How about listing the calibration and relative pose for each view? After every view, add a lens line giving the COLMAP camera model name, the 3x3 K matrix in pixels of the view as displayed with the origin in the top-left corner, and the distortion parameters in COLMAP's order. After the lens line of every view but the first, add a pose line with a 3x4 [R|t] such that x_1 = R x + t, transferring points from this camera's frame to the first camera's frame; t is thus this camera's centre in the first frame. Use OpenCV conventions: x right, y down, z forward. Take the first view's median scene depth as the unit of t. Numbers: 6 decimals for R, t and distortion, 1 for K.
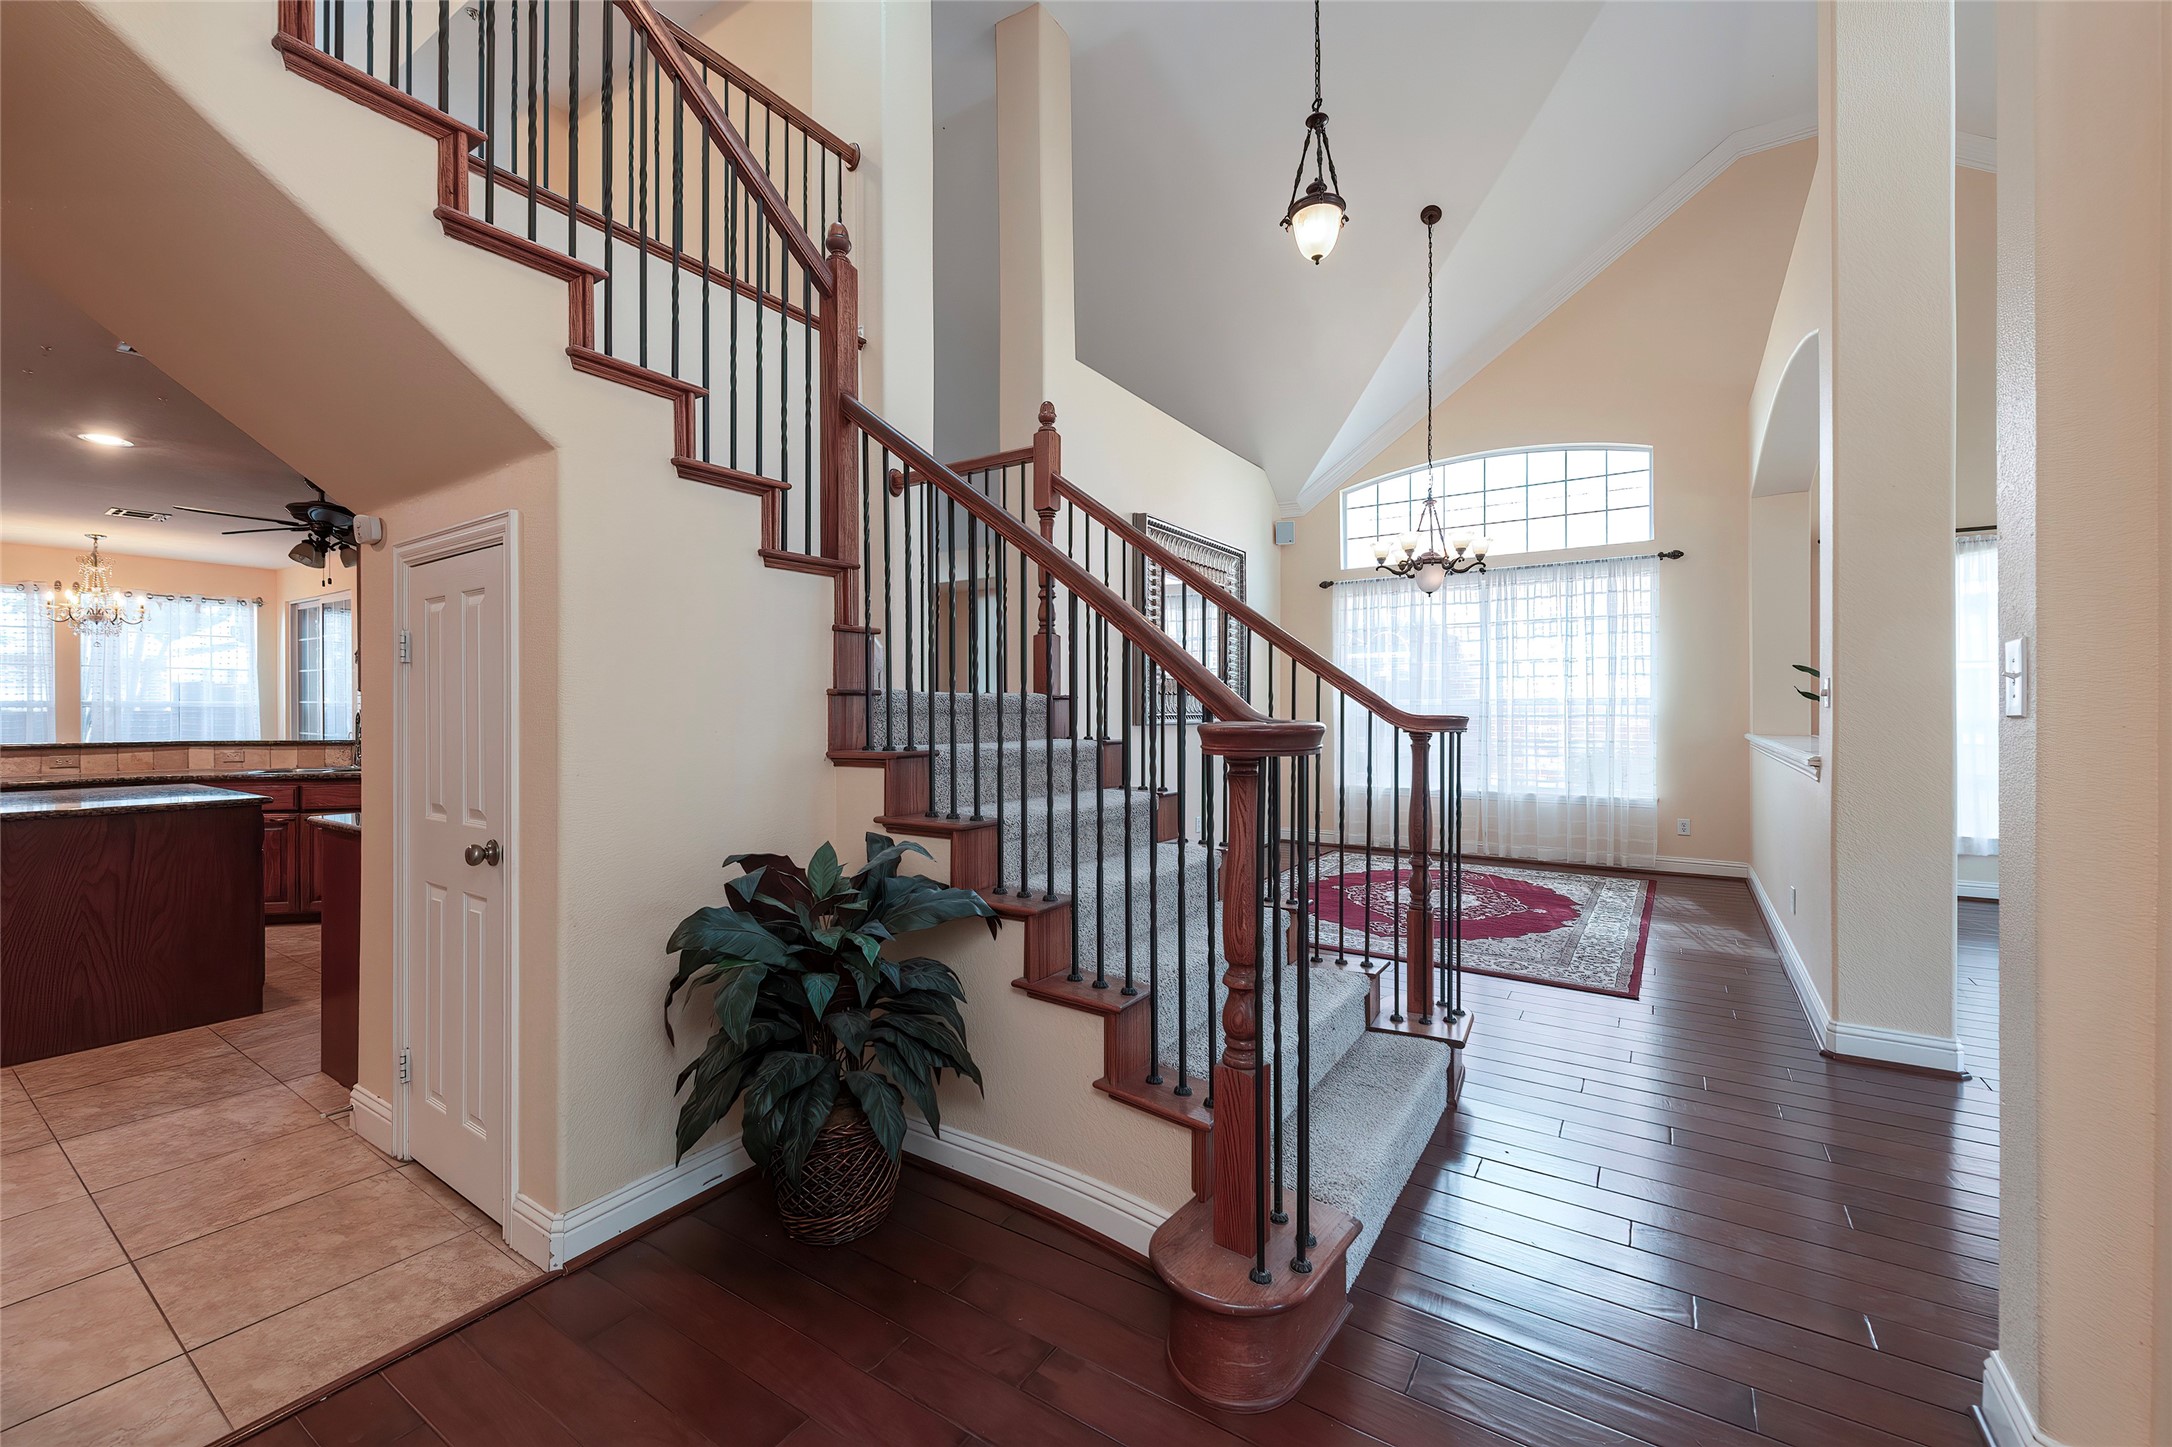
lens RADIAL K [[846.6, 0, 1090.8], [0, 846.6, 714.2], [0, 0, 1]] dist [0.003538, -0.000521]
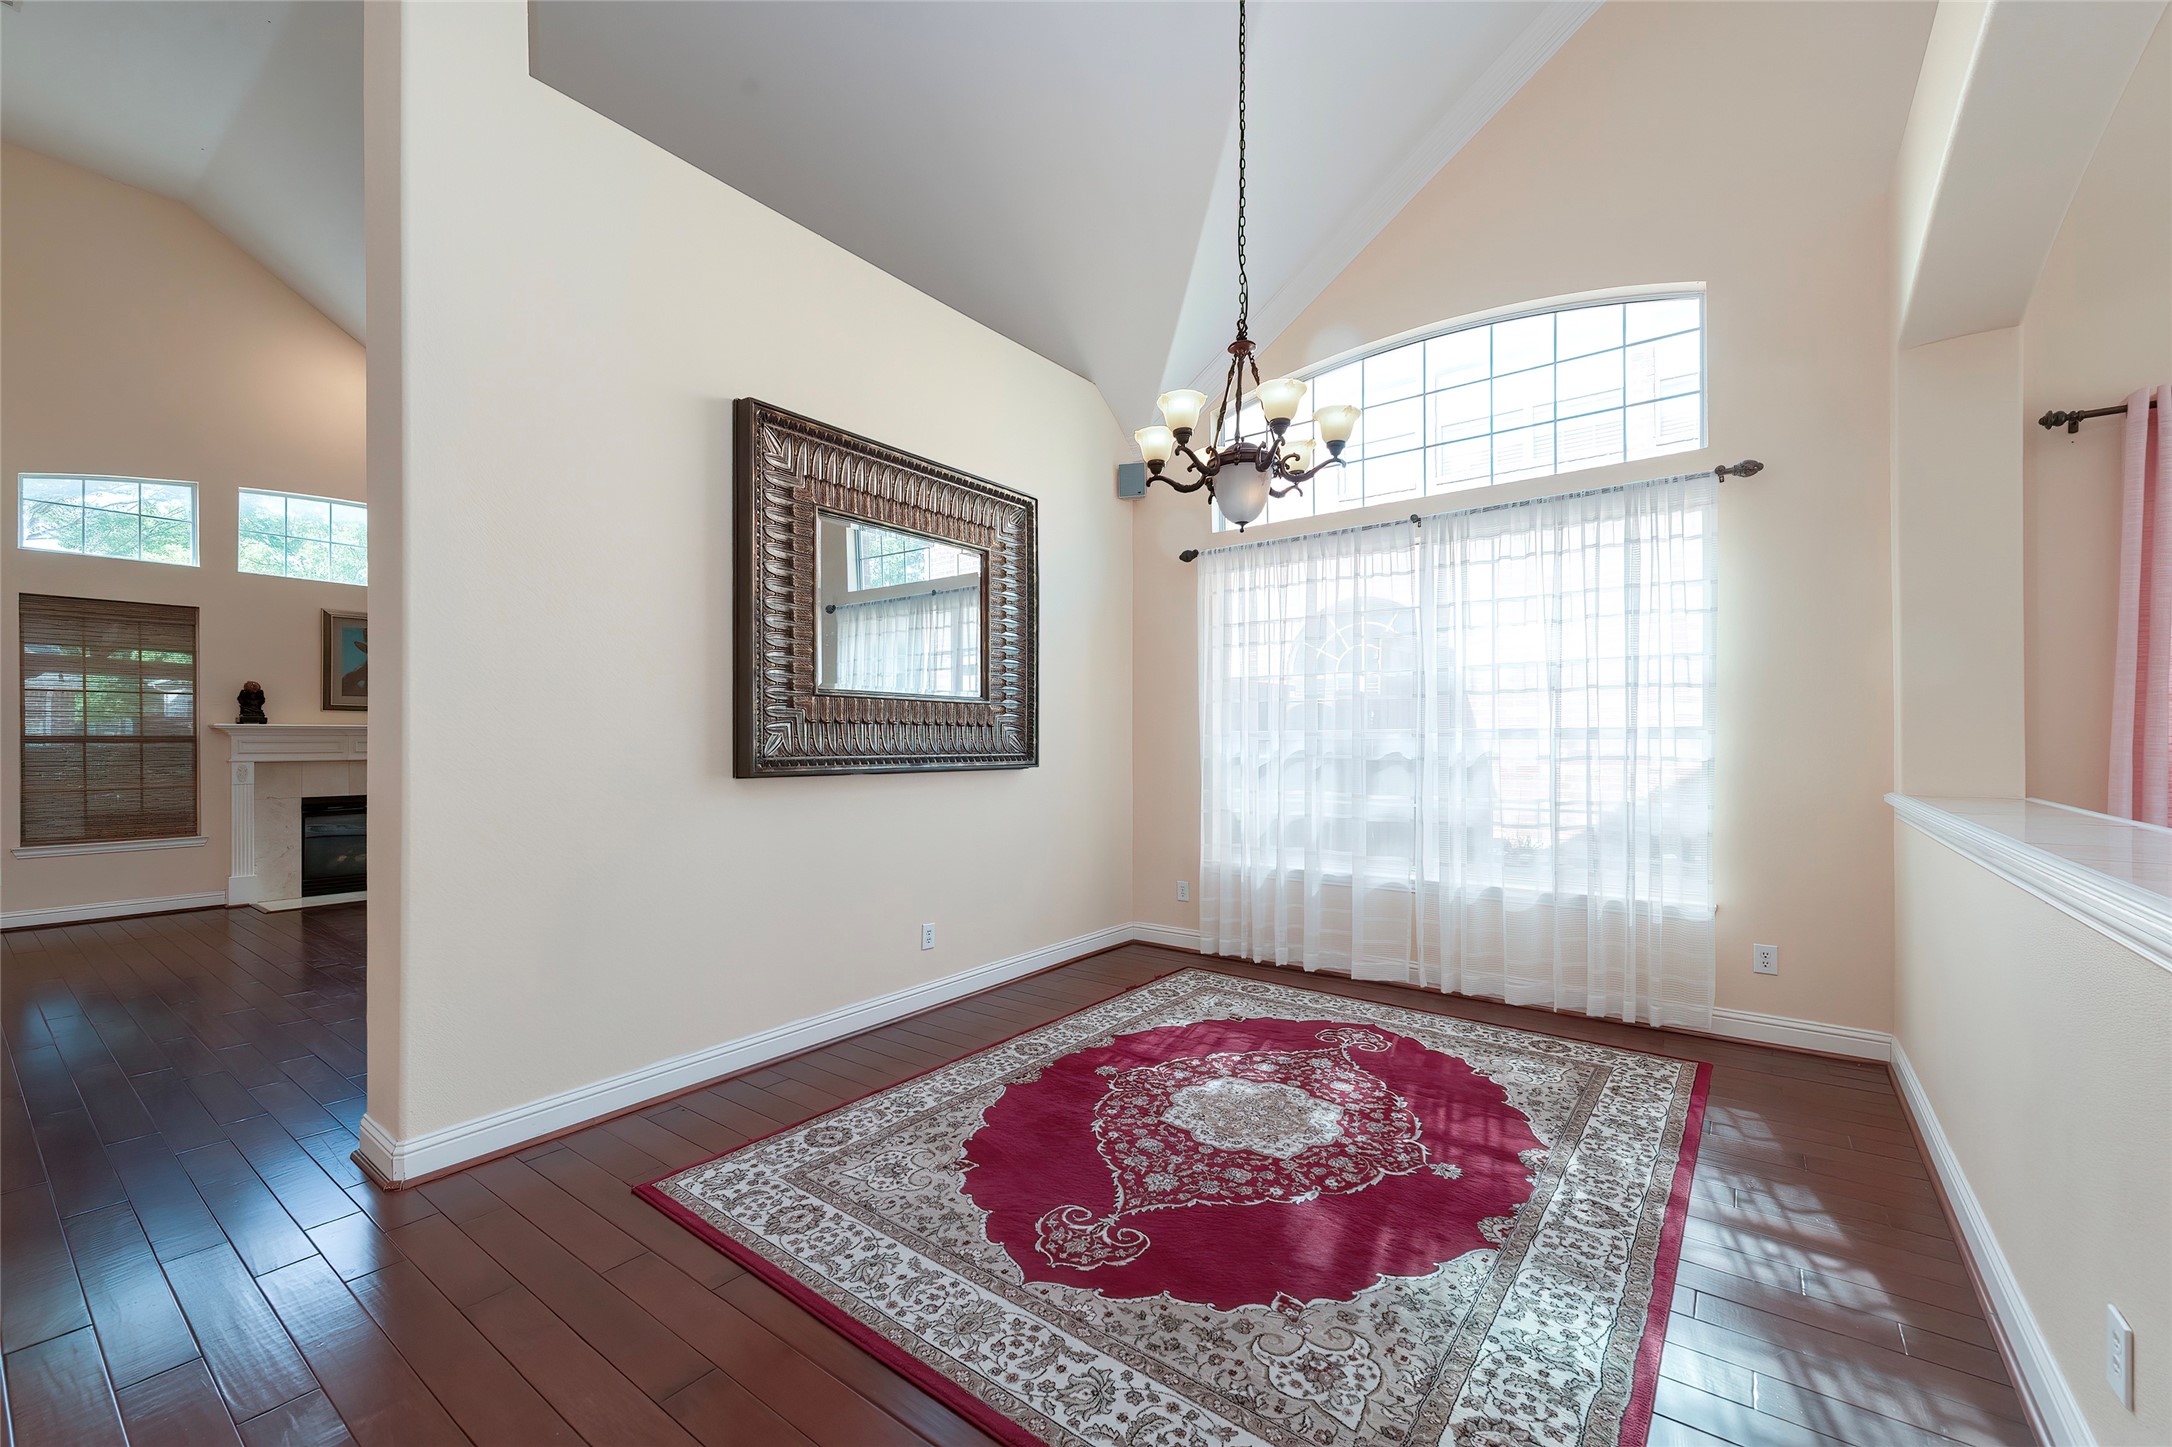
lens RADIAL K [[846.6, 0, 1076.1], [0, 846.6, 741.5], [0, 0, 1]] dist [0.003538, -0.000521]
pose [[0.997393, -0.001603, -0.072149, 0.280799], [0.001387, 0.999994, -0.003045, -0.008353], [0.072154, 0.002937, 0.997389, 0.400445]]
